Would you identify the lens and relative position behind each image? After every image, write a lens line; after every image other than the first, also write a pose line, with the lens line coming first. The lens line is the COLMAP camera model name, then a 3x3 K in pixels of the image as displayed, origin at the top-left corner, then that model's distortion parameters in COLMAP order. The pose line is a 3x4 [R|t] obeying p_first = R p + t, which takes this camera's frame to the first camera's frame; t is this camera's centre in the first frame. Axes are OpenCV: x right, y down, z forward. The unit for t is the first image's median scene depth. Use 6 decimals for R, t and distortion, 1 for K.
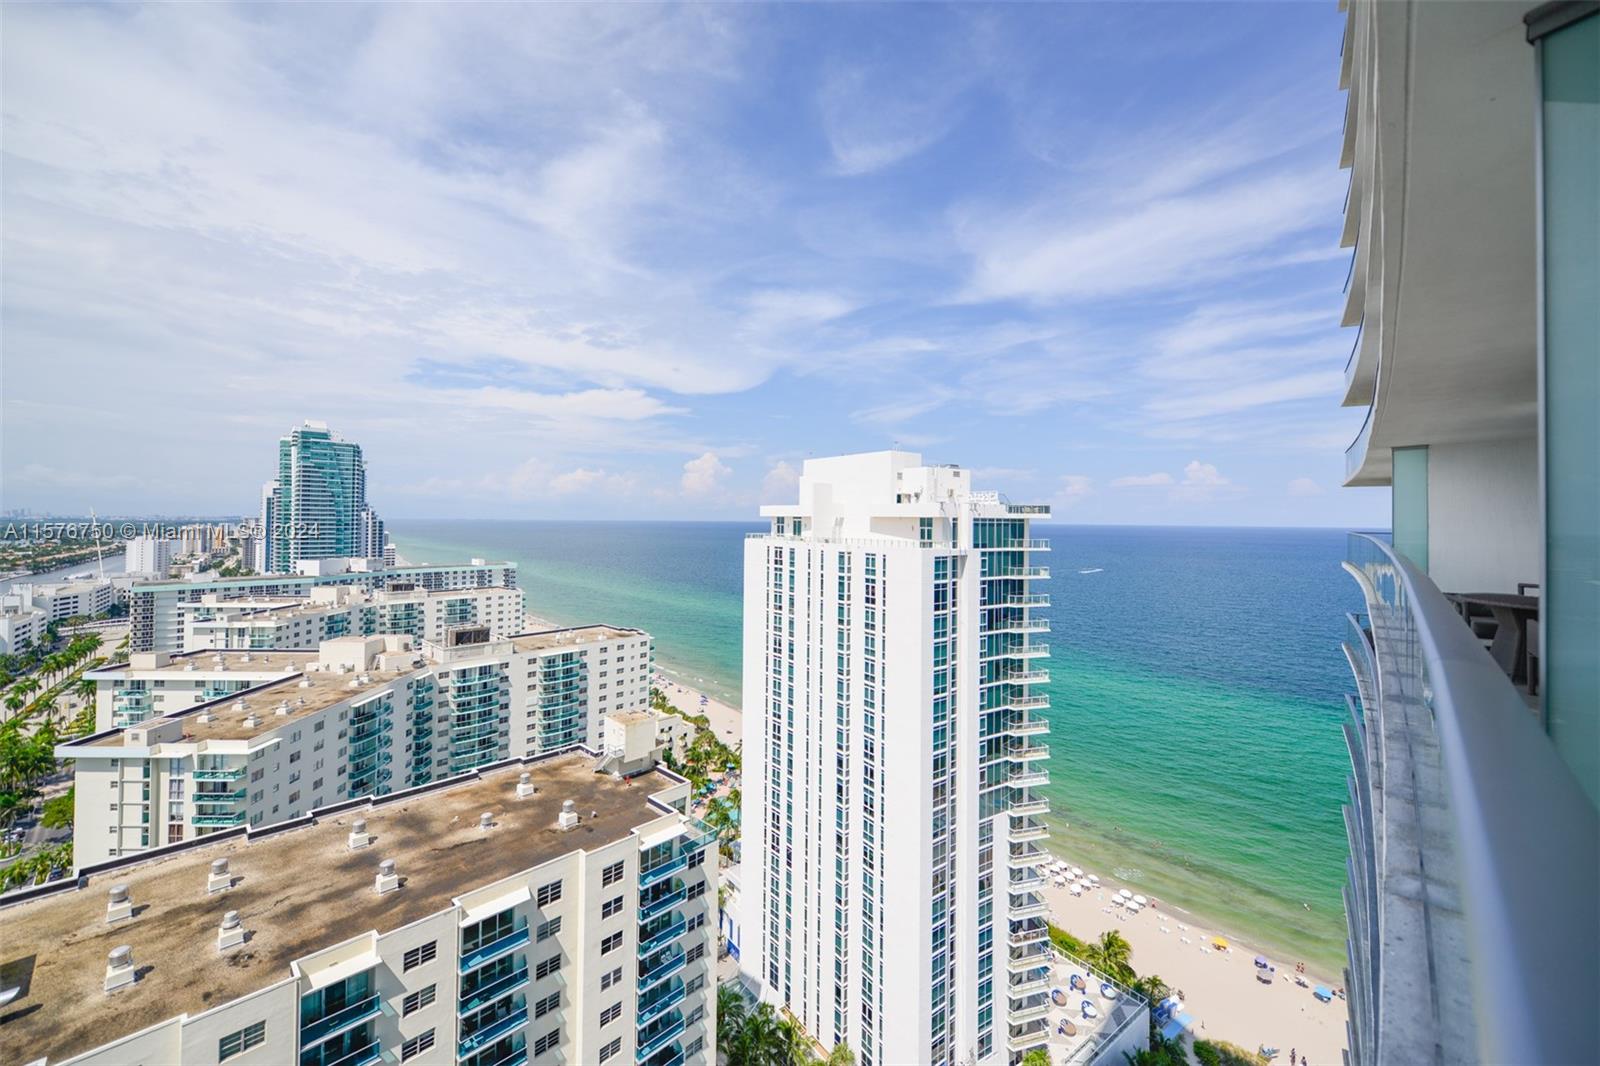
lens RADIAL K [[630.8, 0, 798.7], [0, 630.8, 507.5], [0, 0, 1]] dist [0.001619, -0.002003]
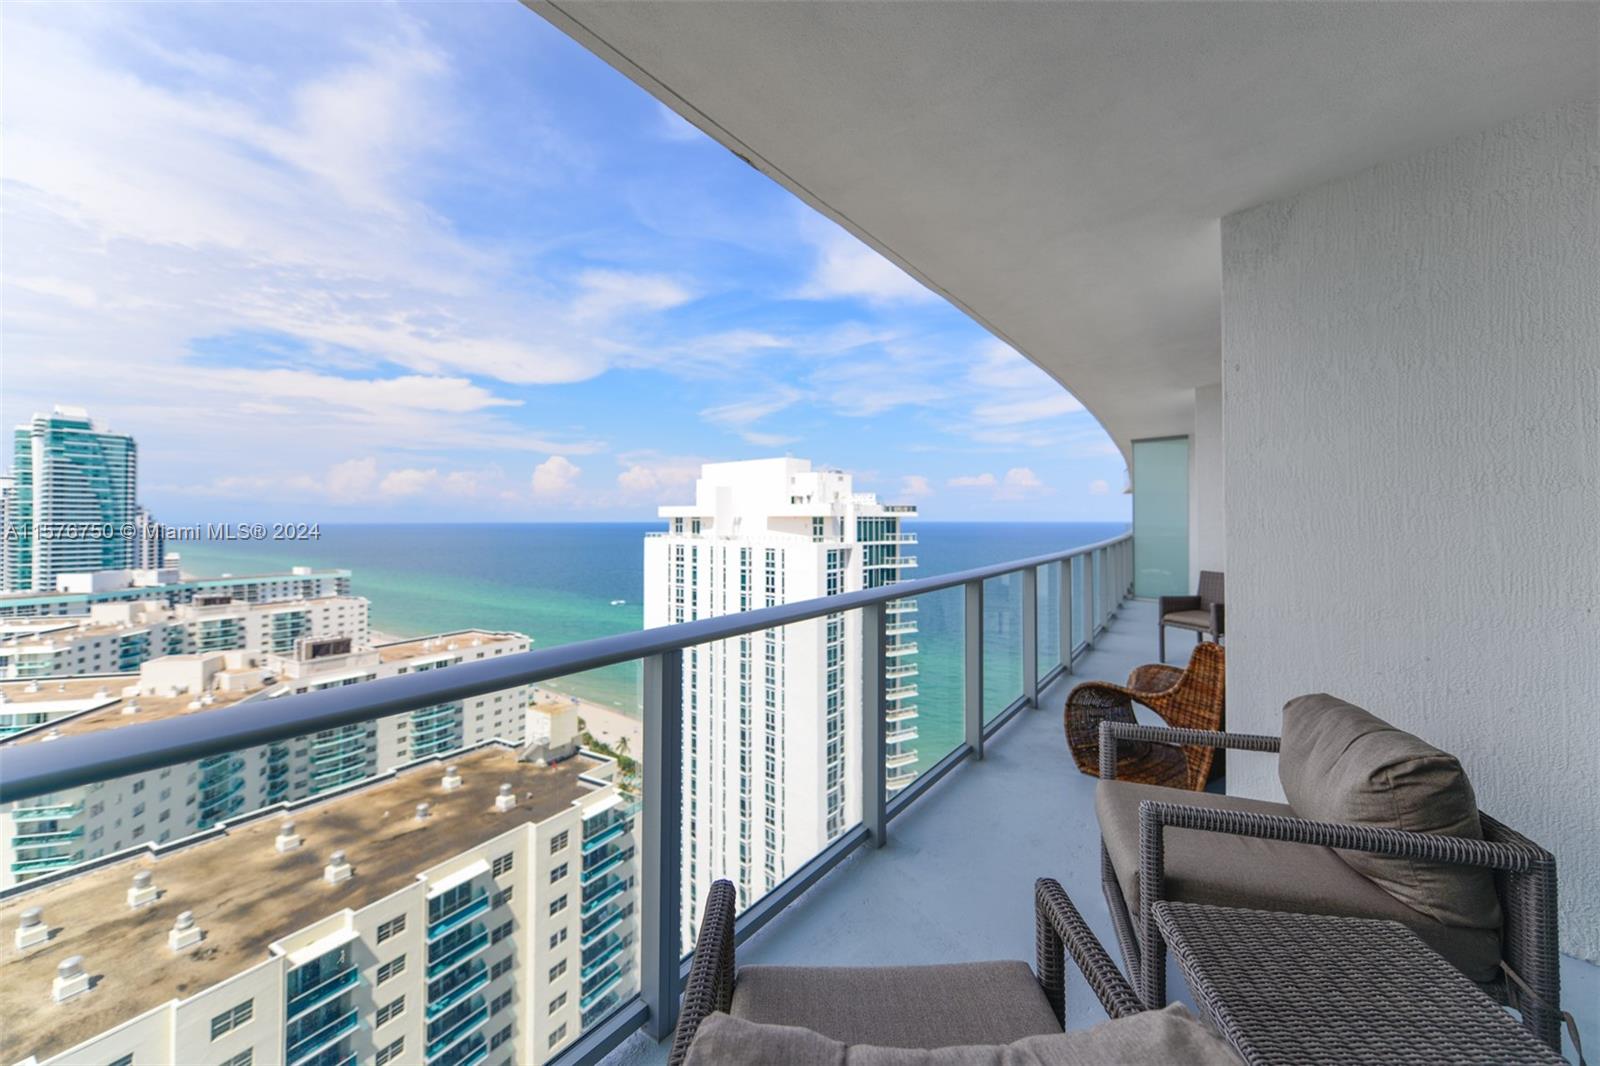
lens RADIAL K [[625.8, 0, 801.7], [0, 625.8, 508.6], [0, 0, 1]] dist [0.002017, -0.000682]
pose [[0.973491, -0.006035, 0.228646, -0.100487], [0.005596, 0.999981, 0.002571, -0.001702], [-0.228658, -0.001224, 0.973506, -0.124188]]
